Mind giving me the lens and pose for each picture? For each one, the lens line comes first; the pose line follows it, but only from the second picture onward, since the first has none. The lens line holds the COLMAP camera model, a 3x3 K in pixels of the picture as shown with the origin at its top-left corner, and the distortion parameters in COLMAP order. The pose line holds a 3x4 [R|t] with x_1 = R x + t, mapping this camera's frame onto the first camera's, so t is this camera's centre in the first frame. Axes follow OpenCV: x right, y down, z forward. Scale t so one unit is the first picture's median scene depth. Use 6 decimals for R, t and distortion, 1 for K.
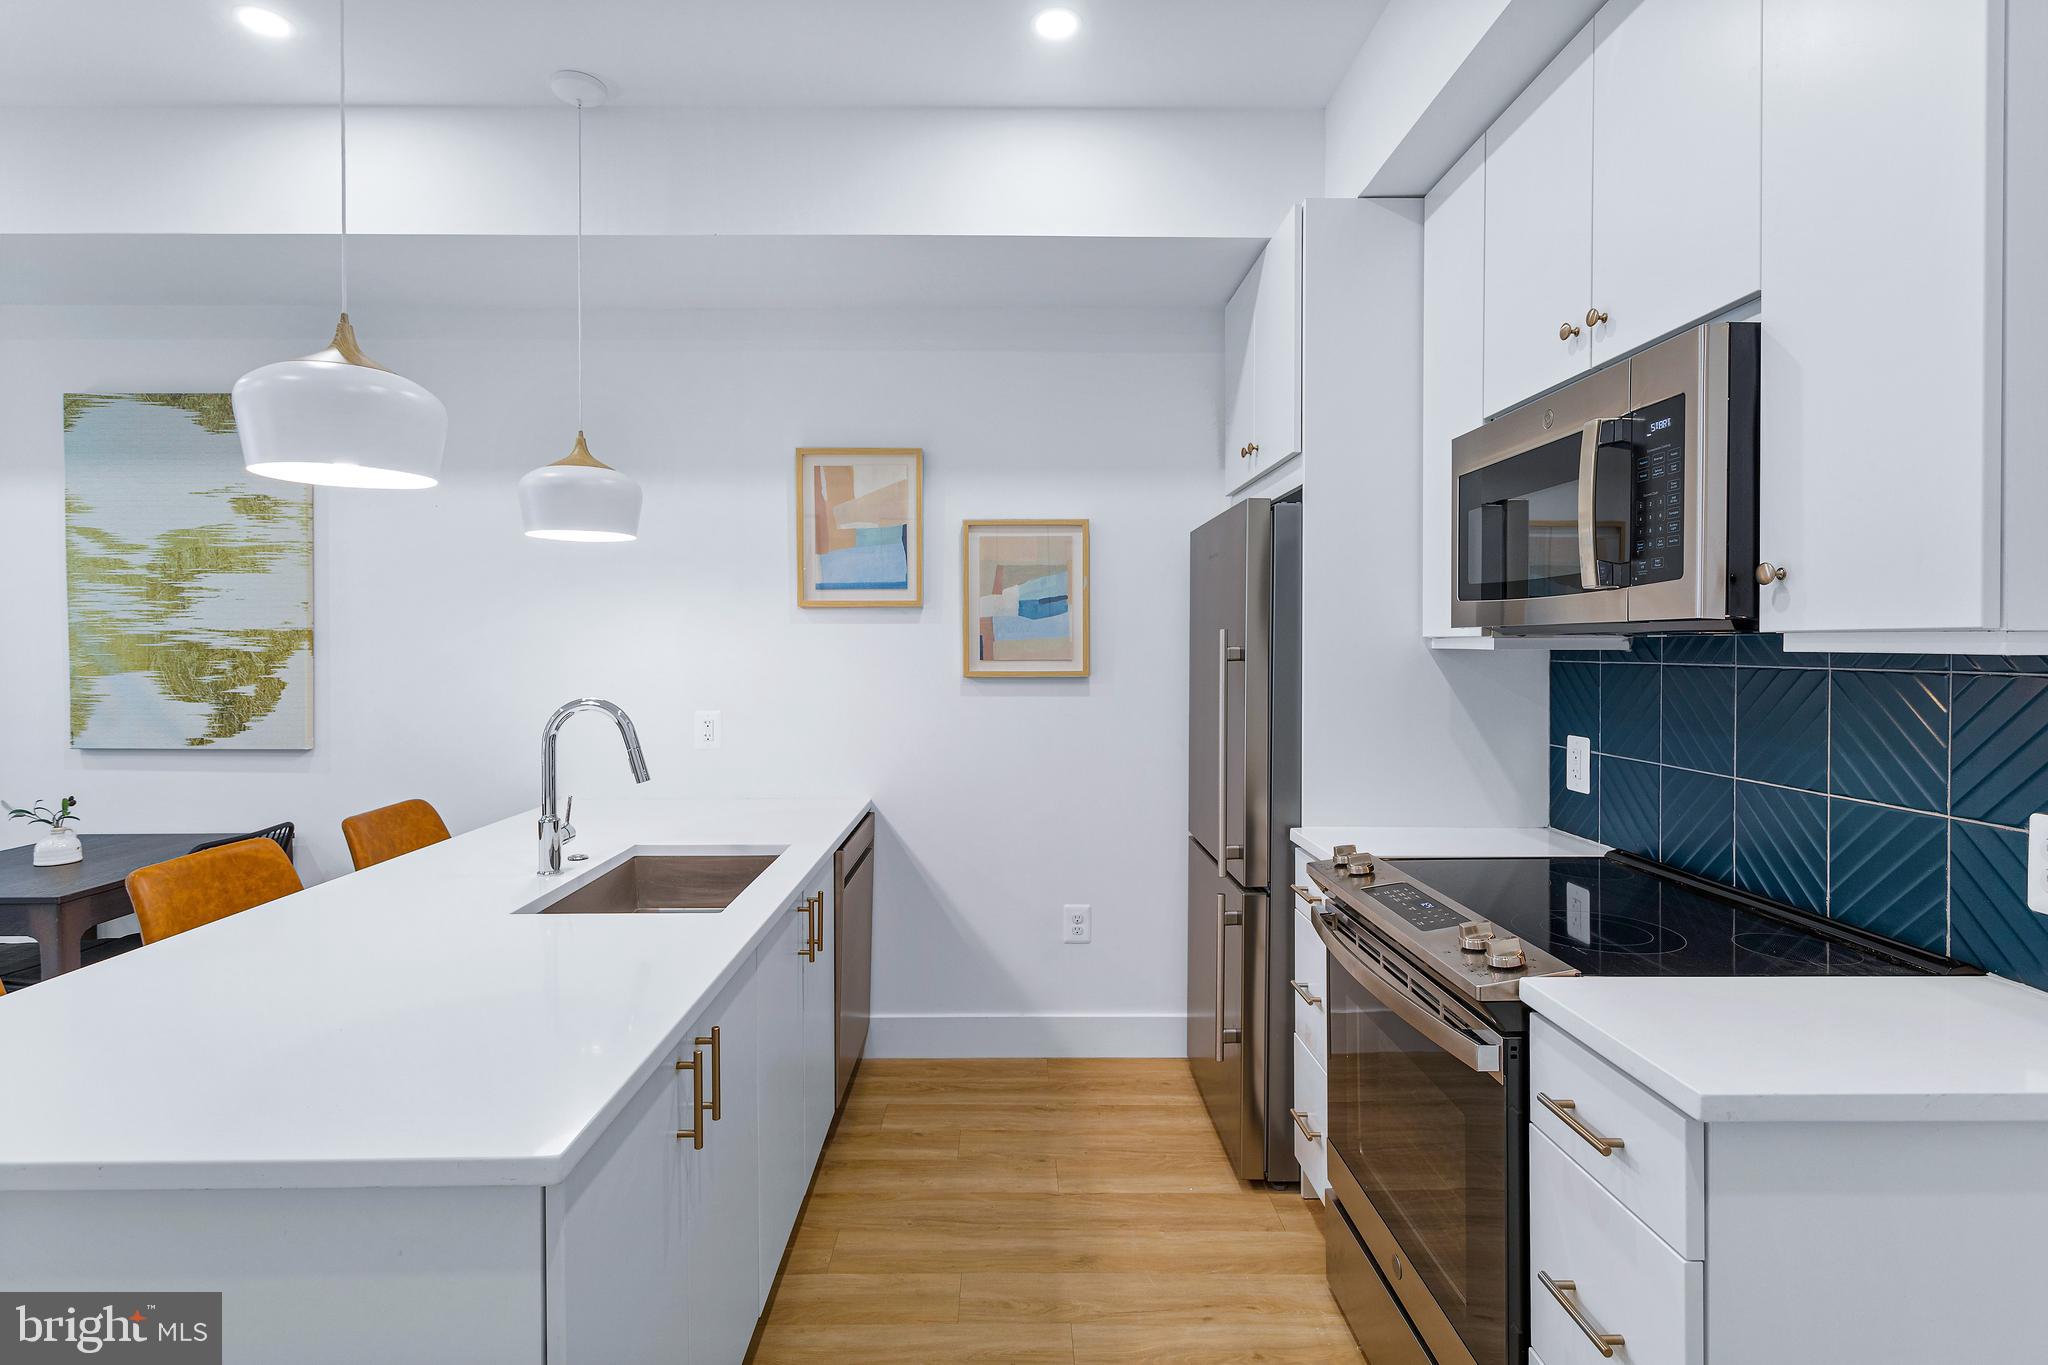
lens RADIAL K [[977.9, 0, 1025.1], [0, 977.9, 655.6], [0, 0, 1]] dist [-0.004273, 0.005397]
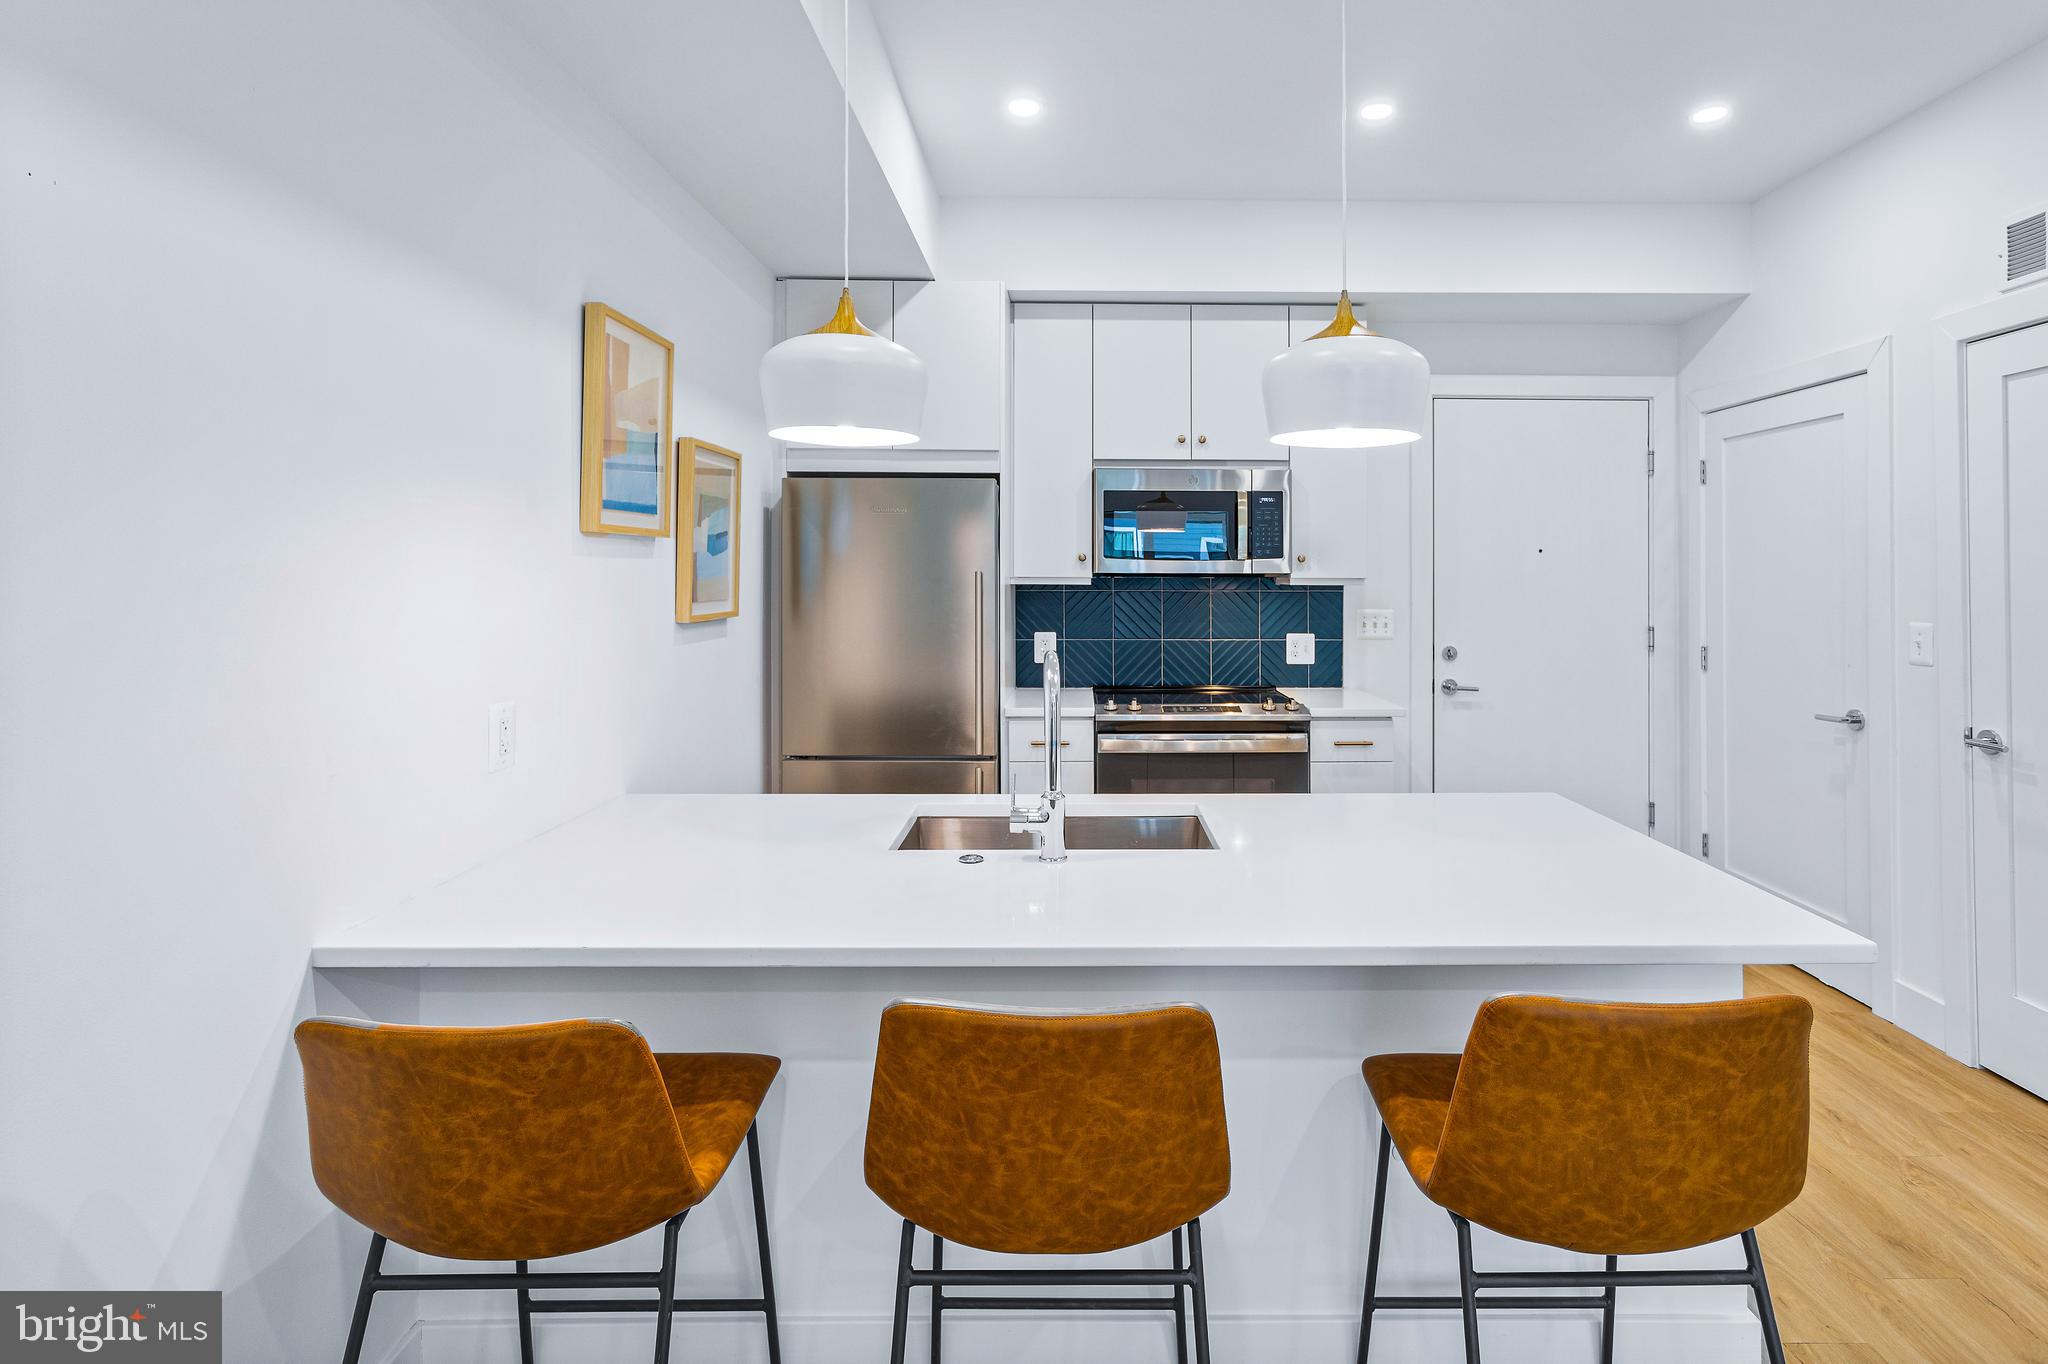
lens RADIAL K [[977.9, 0, 1095.6], [0, 977.9, 571.1], [0, 0, 1]] dist [-0.004273, 0.005397]
pose [[0.005733, 0.001470, 0.999982, -0.904208], [0.008708, 0.999961, -0.001520, -0.019270], [-0.999946, 0.008716, 0.005720, 0.654114]]
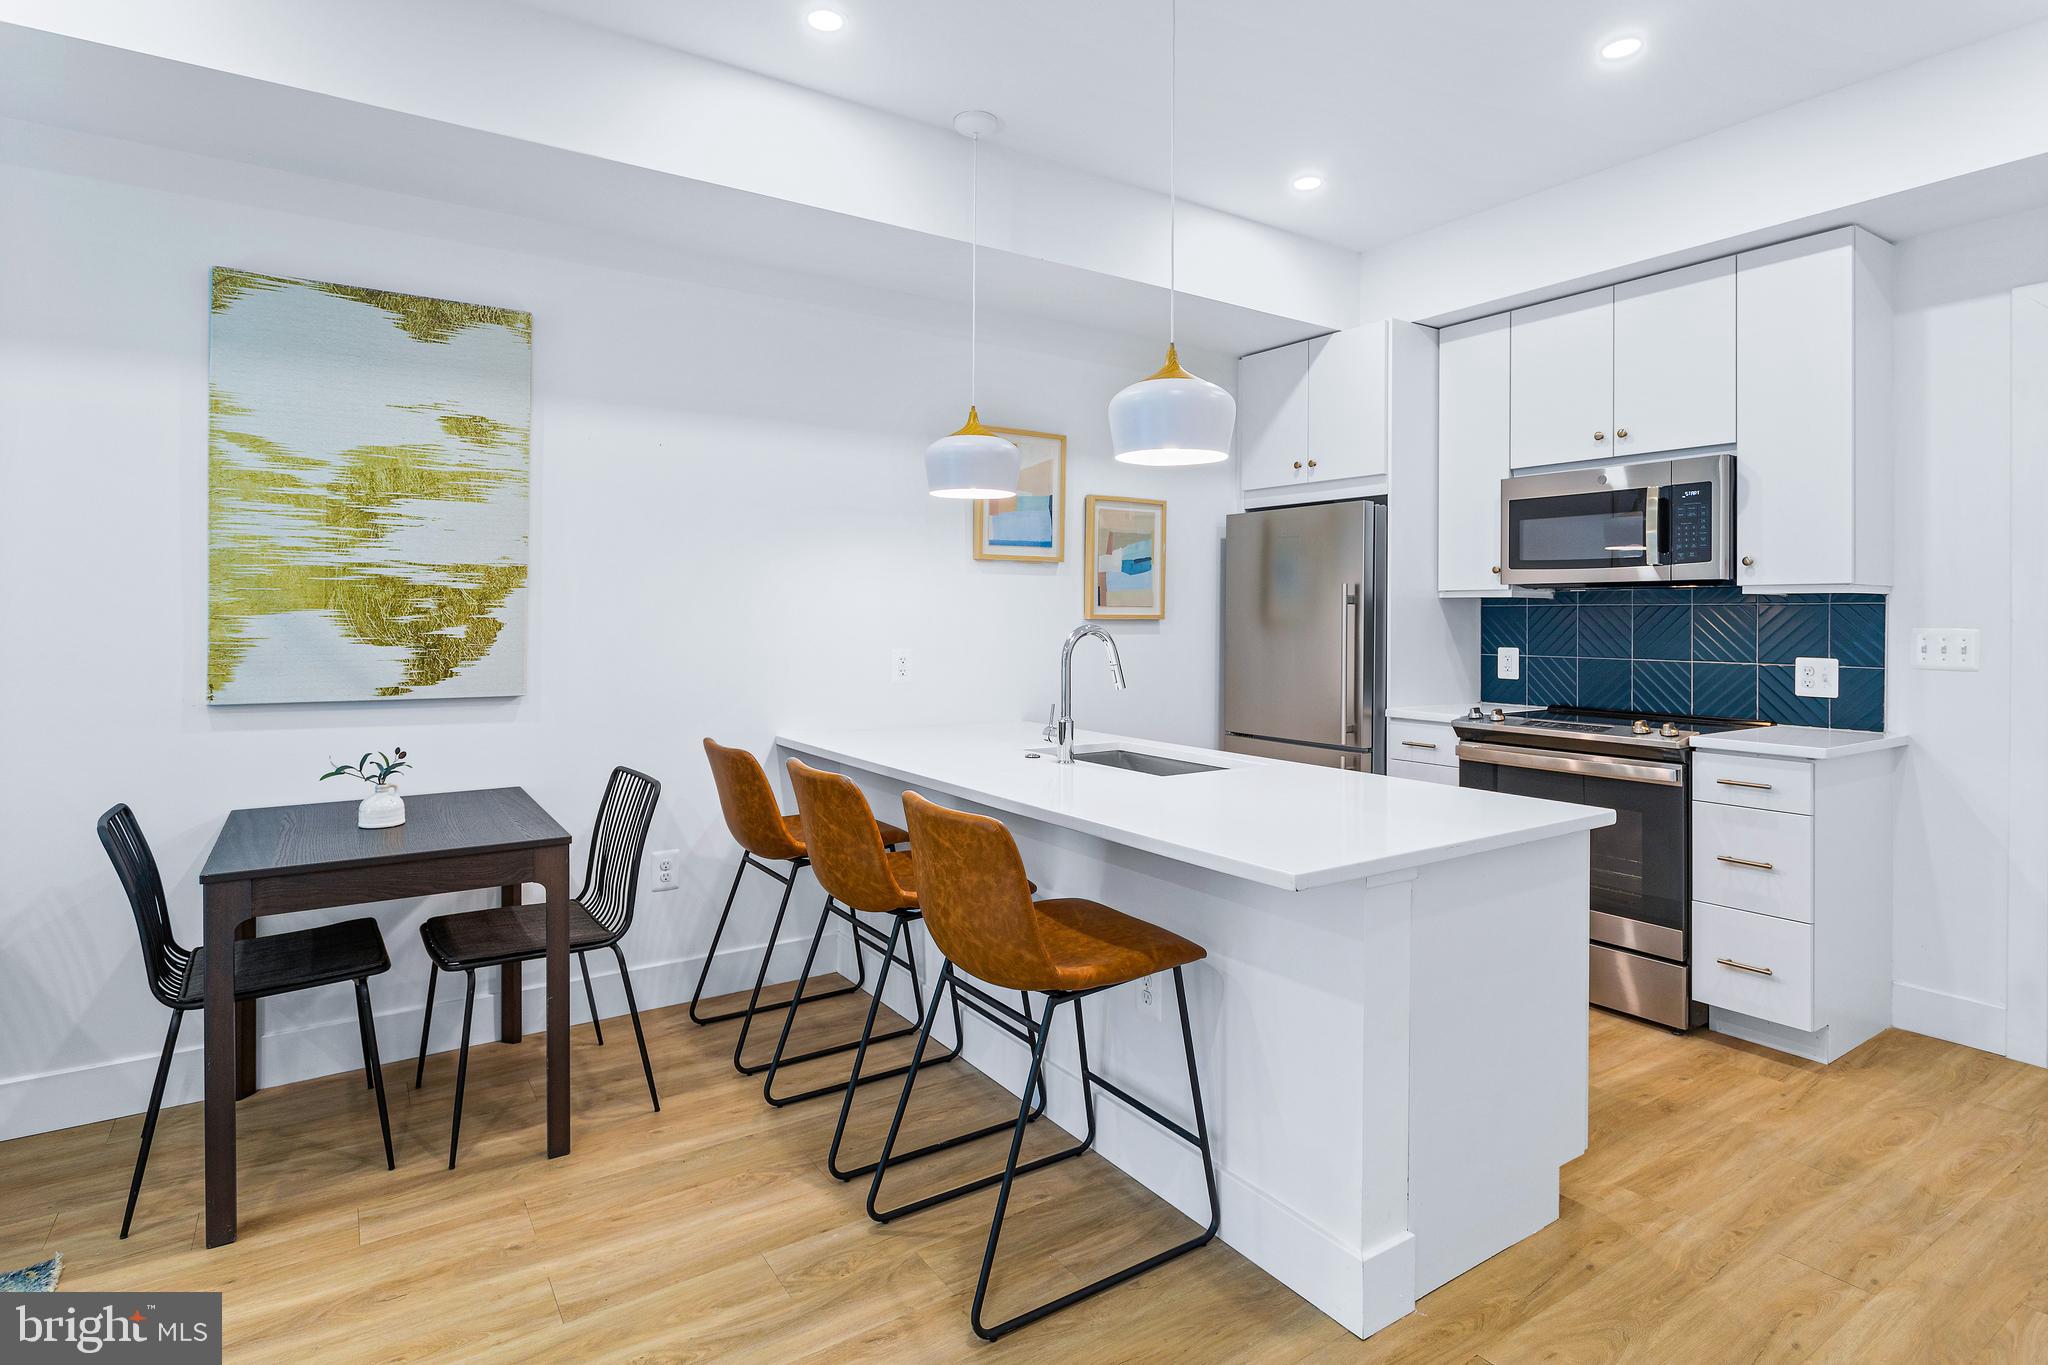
lens RADIAL K [[1050.4, 0, 1008.9], [0, 1050.4, 611.3], [0, 0, 1]] dist [0.003060, -0.000169]
pose [[0.841663, 0.006241, 0.539966, -0.896060], [0.000830, 0.999917, -0.012850, 0.029741], [-0.540002, 0.011264, 0.841588, -0.085973]]
